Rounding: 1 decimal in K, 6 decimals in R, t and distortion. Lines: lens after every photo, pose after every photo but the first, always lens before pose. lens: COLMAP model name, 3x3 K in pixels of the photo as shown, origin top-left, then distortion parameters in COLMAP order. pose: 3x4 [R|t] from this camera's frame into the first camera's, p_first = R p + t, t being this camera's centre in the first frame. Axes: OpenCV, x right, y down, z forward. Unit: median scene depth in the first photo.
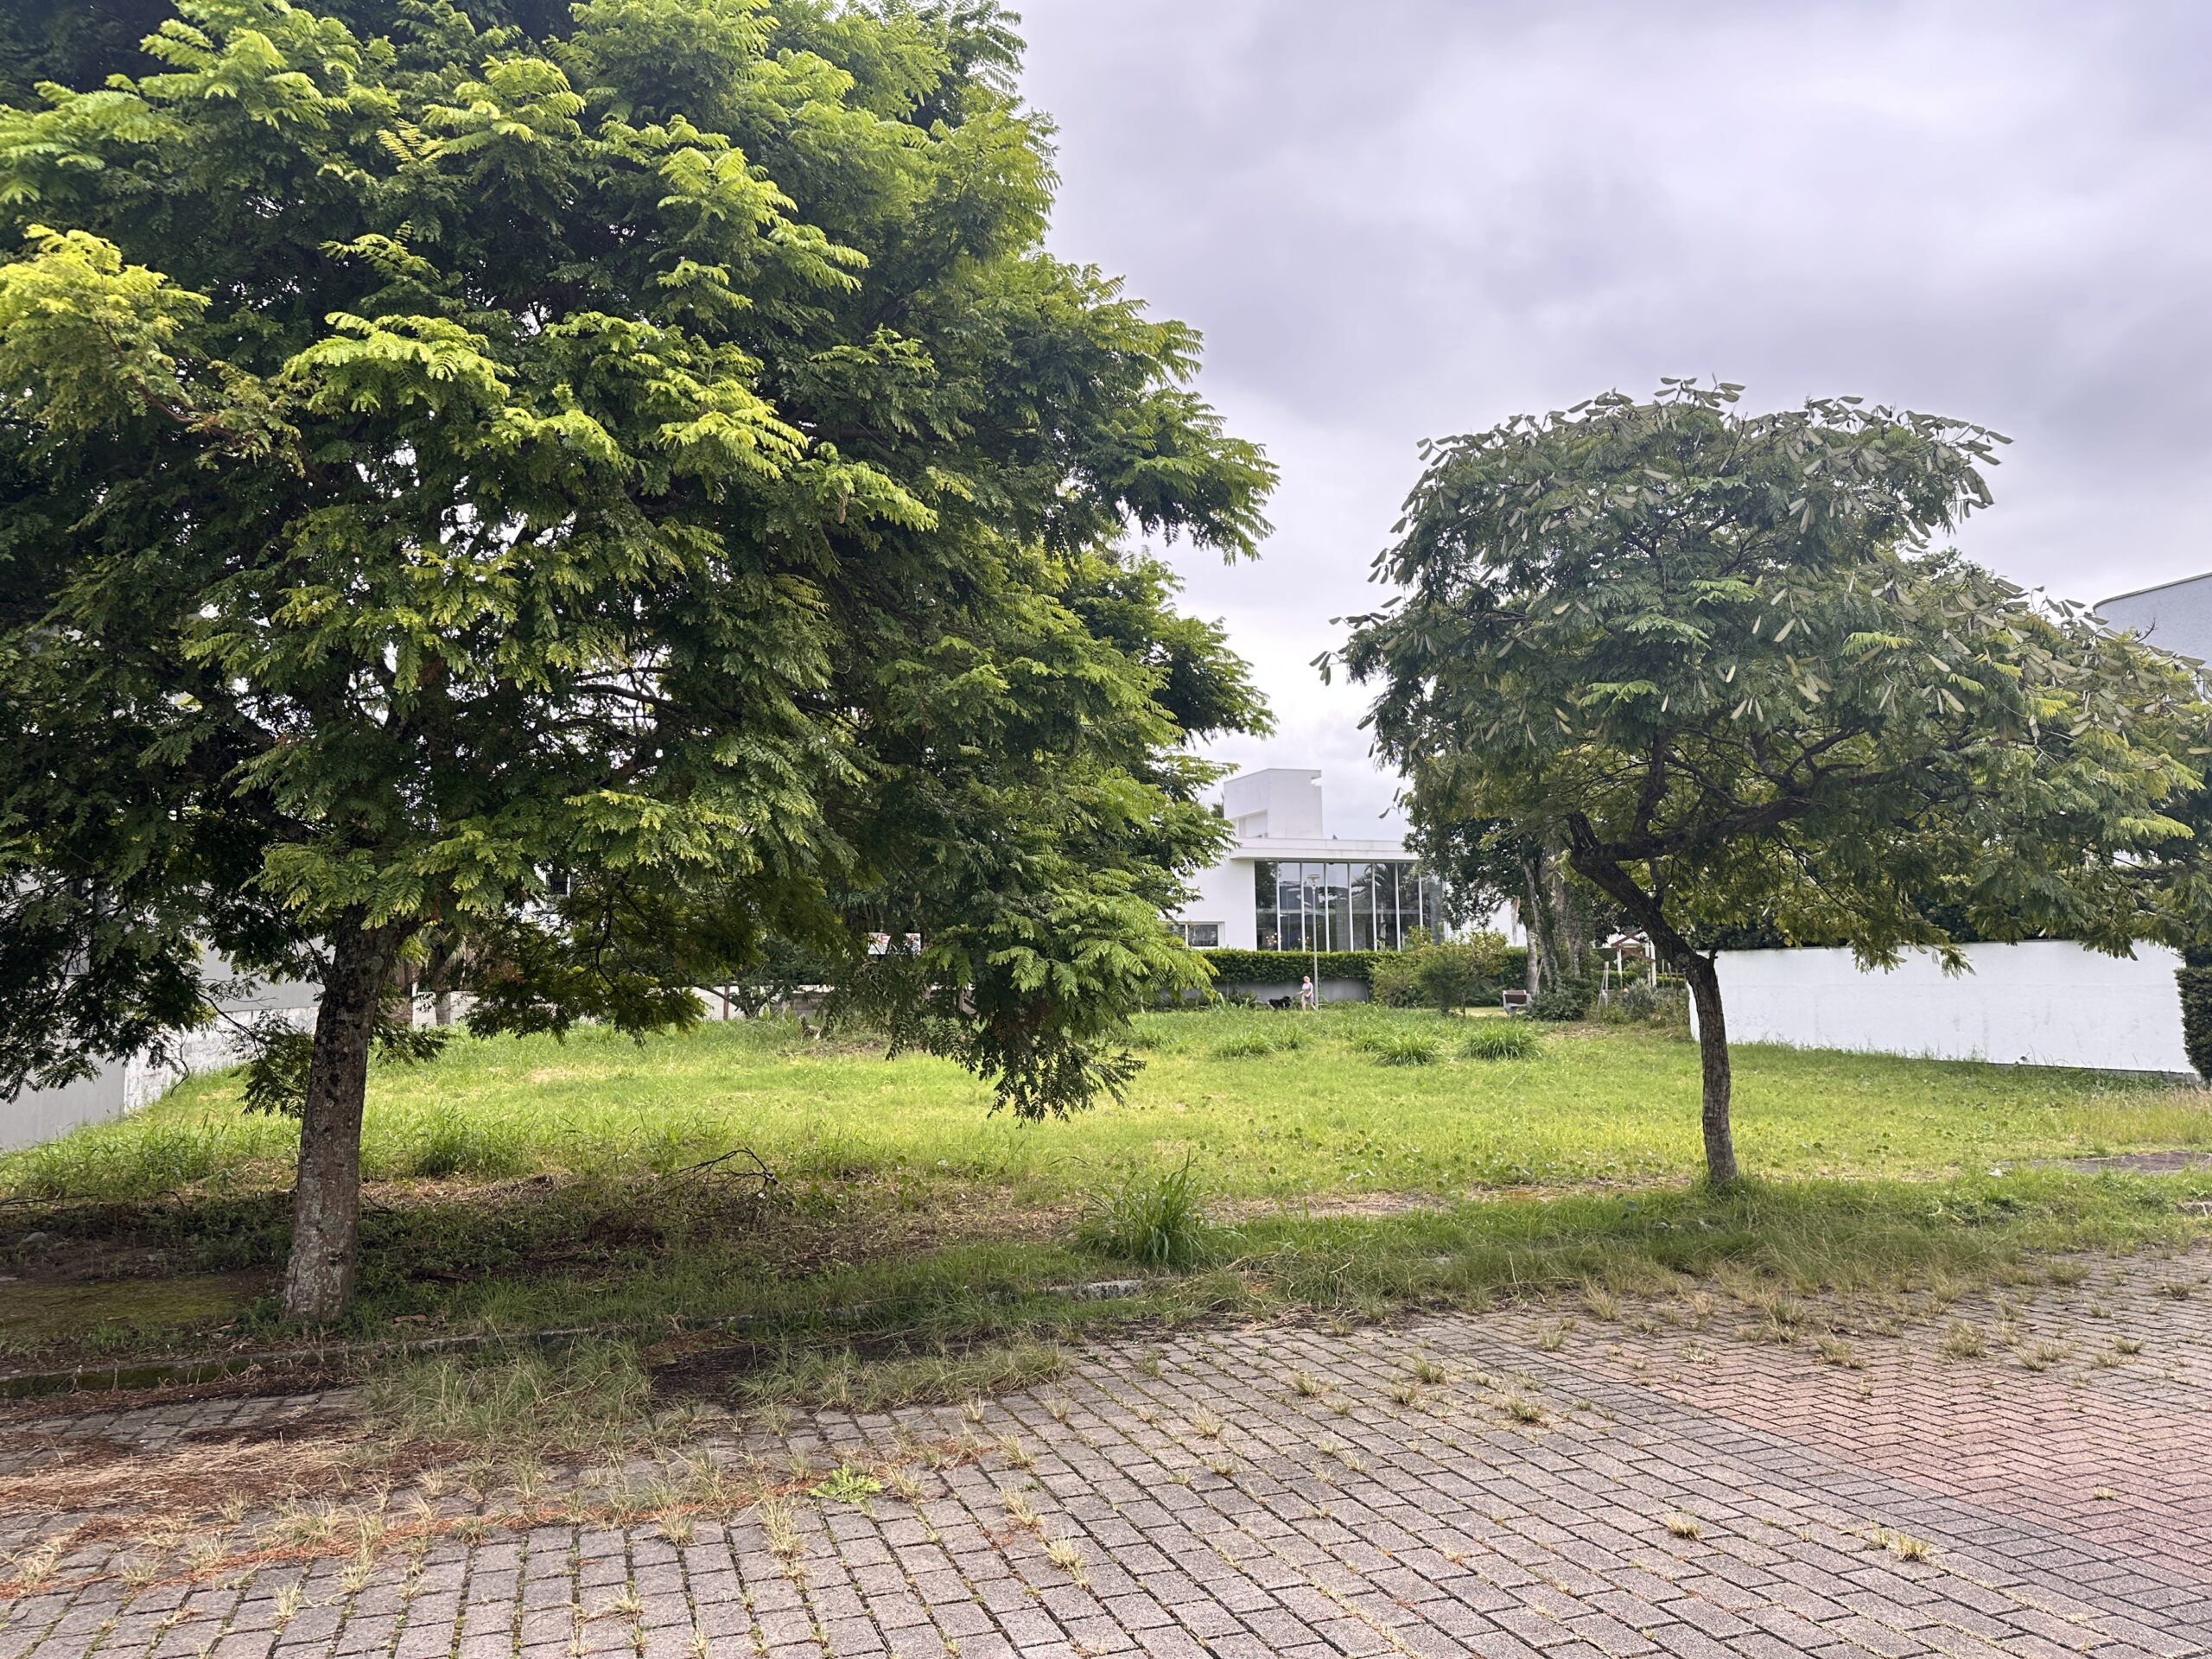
lens RADIAL K [[1497.0, 0, 1106.0], [0, 1497.0, 829.5], [0, 0, 1]] dist [0.008979, -0.027392]
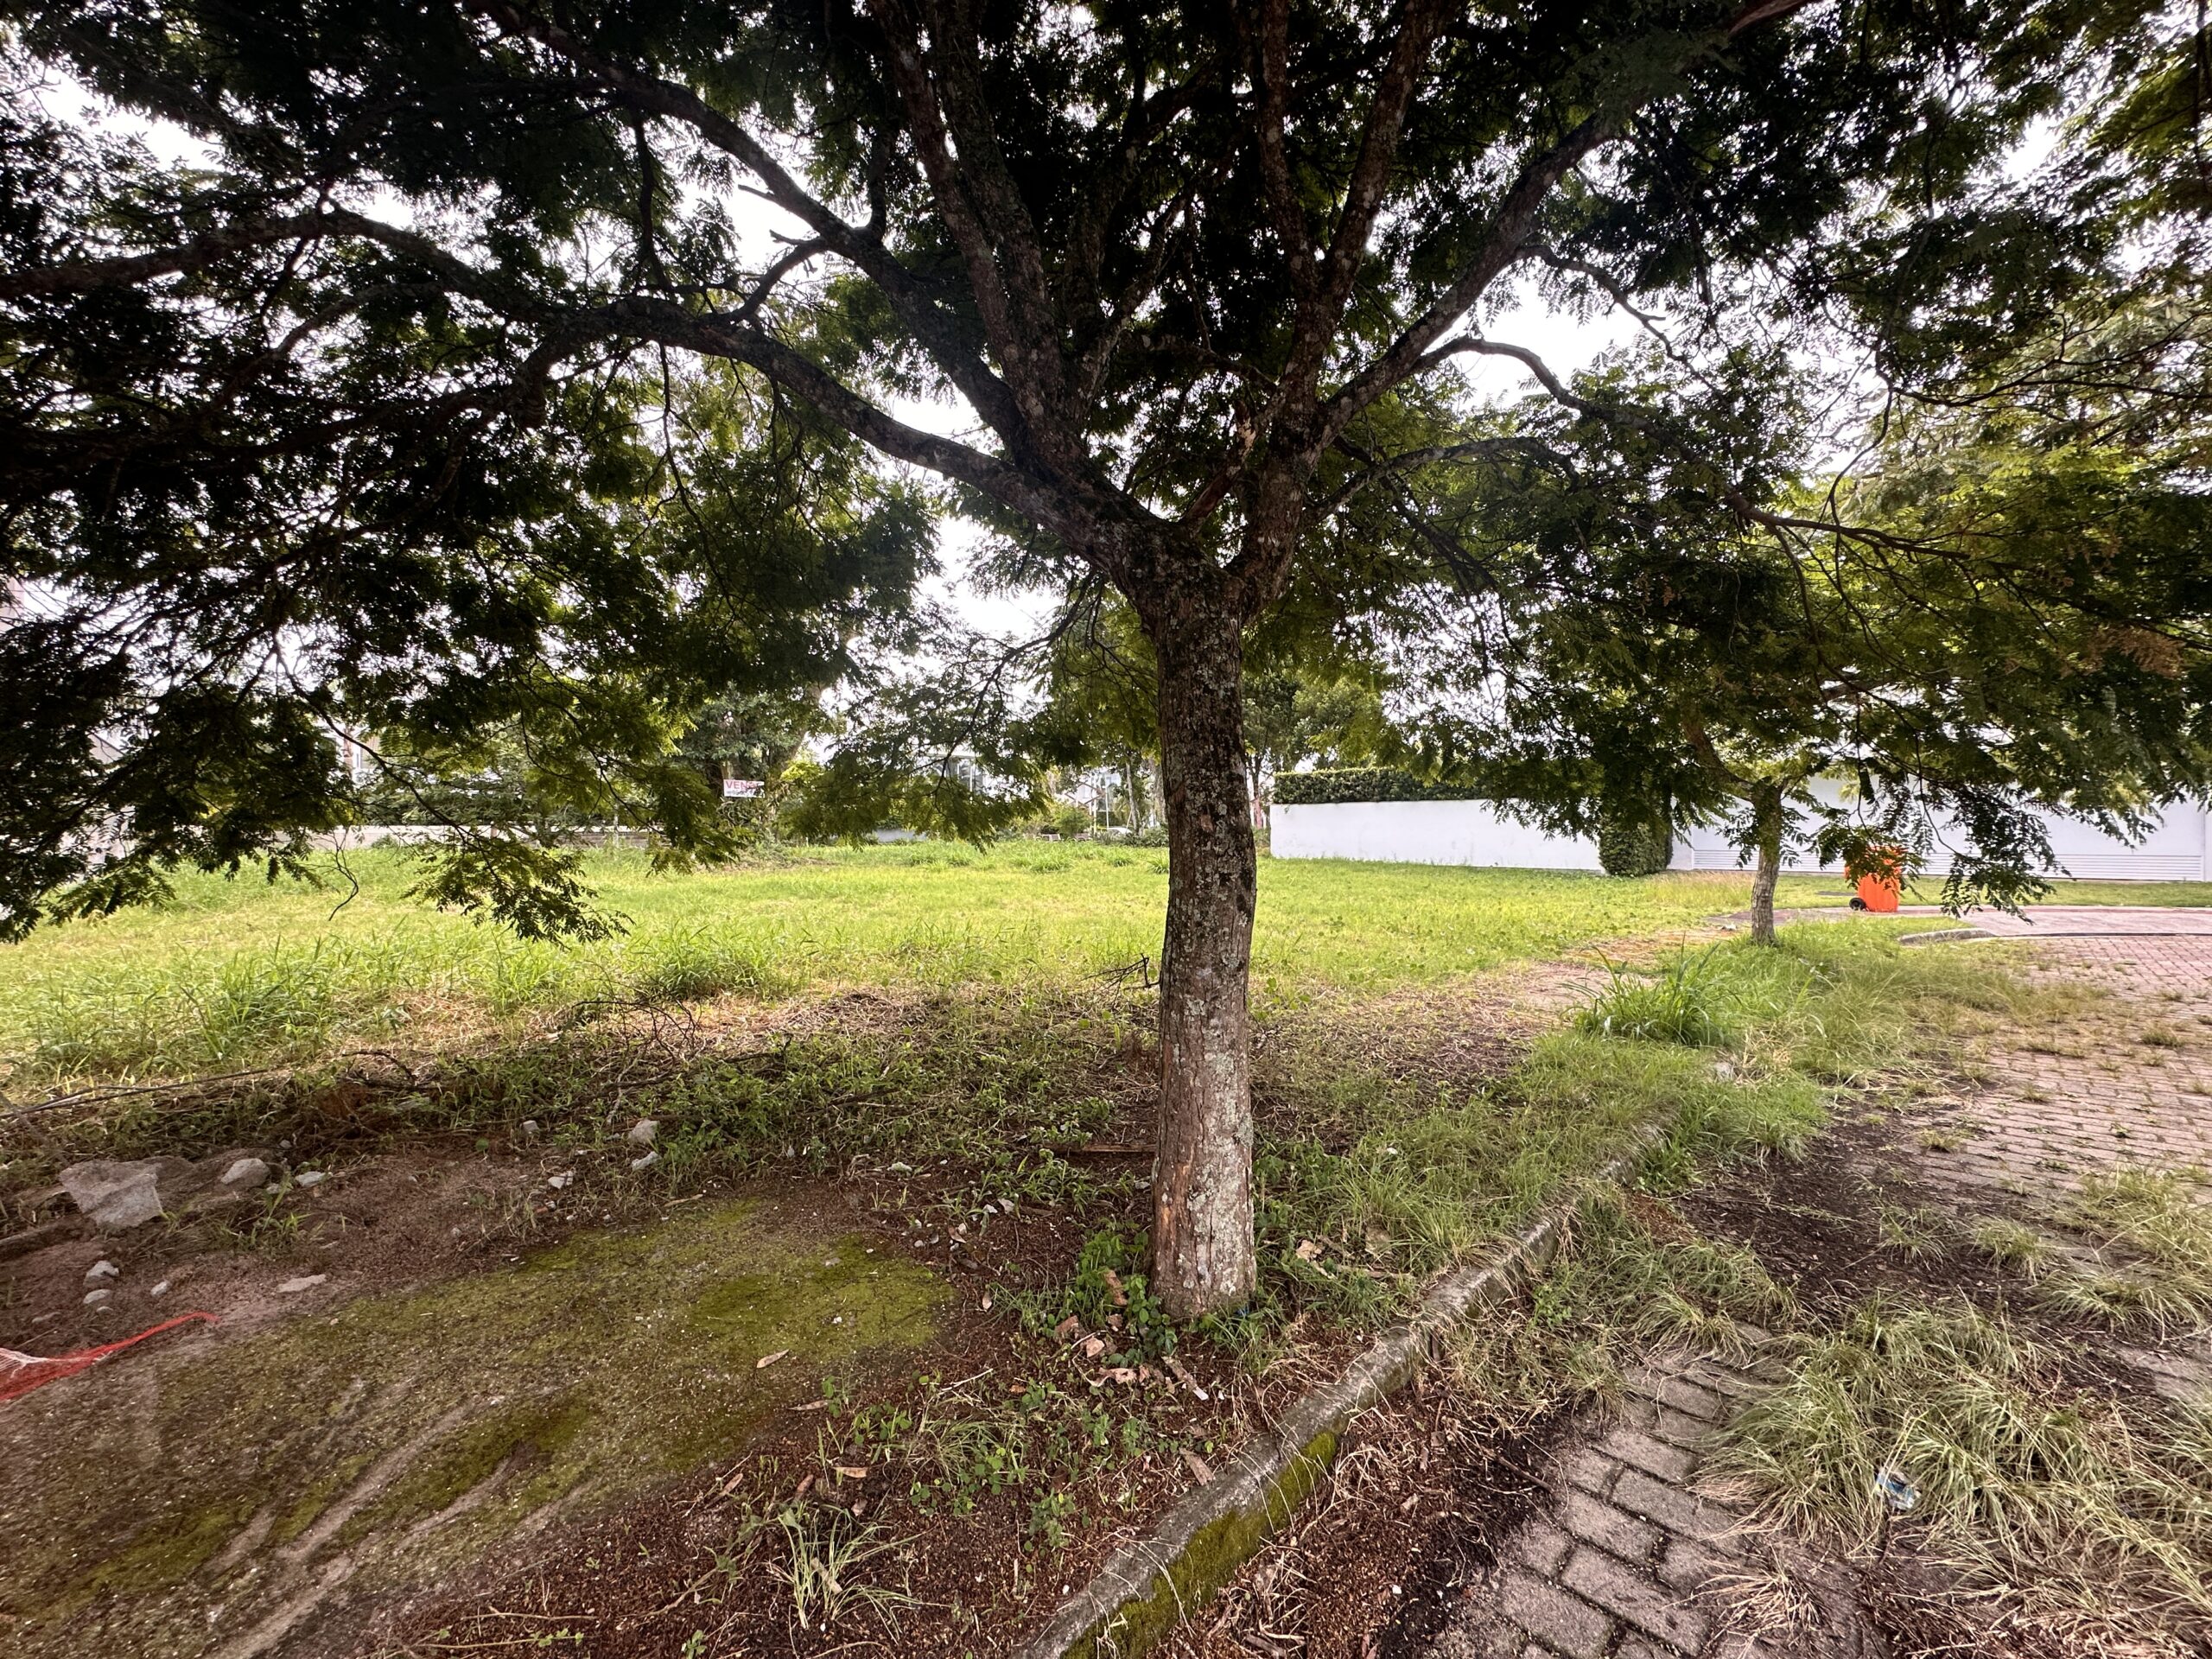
lens RADIAL K [[848.6, 0, 1106.0], [0, 848.6, 829.5], [0, 0, 1]] dist [-0.016574, 0.000145]
pose [[0.901347, 0.010532, 0.432971, -0.448505], [-0.054044, 0.994626, 0.088314, 0.076669], [-0.429713, -0.103000, 0.897071, 0.465669]]
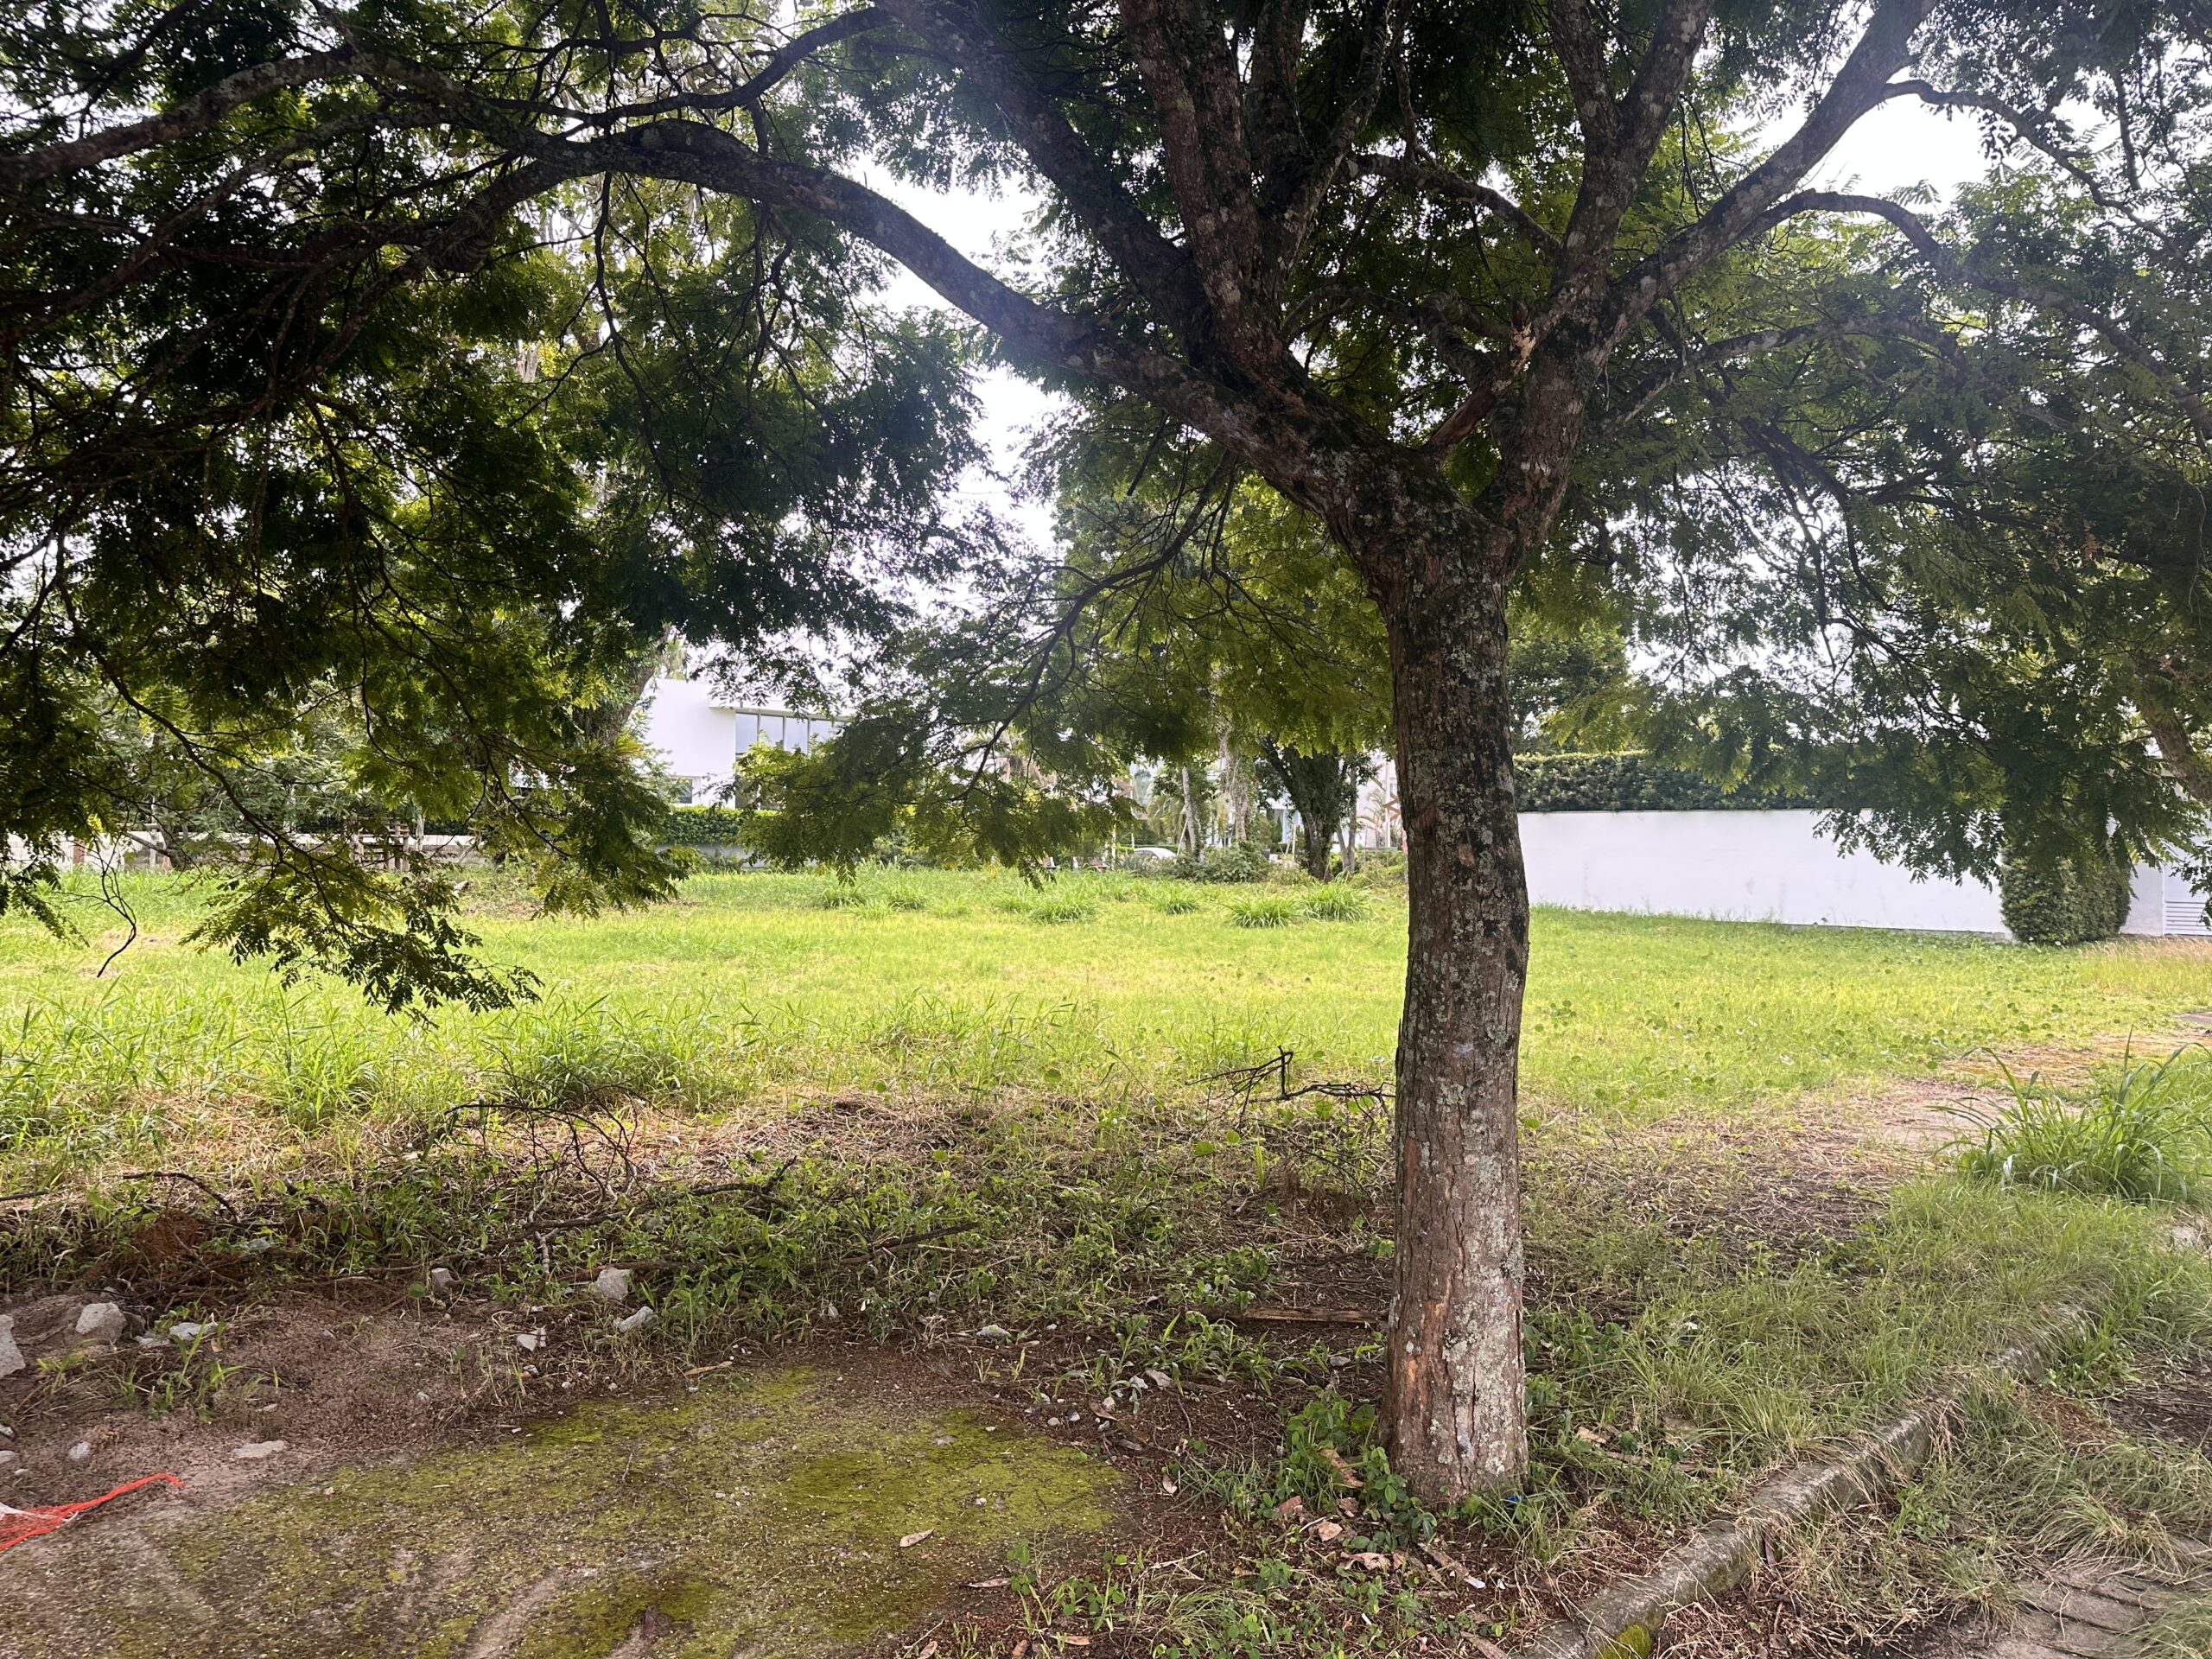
lens RADIAL K [[1497.0, 0, 1106.0], [0, 1497.0, 829.5], [0, 0, 1]] dist [0.008979, -0.027392]
pose [[0.906327, 0.028583, 0.421609, -0.515607], [-0.066454, 0.994936, 0.075403, 0.070788], [-0.417319, -0.096357, 0.903637, 0.417640]]
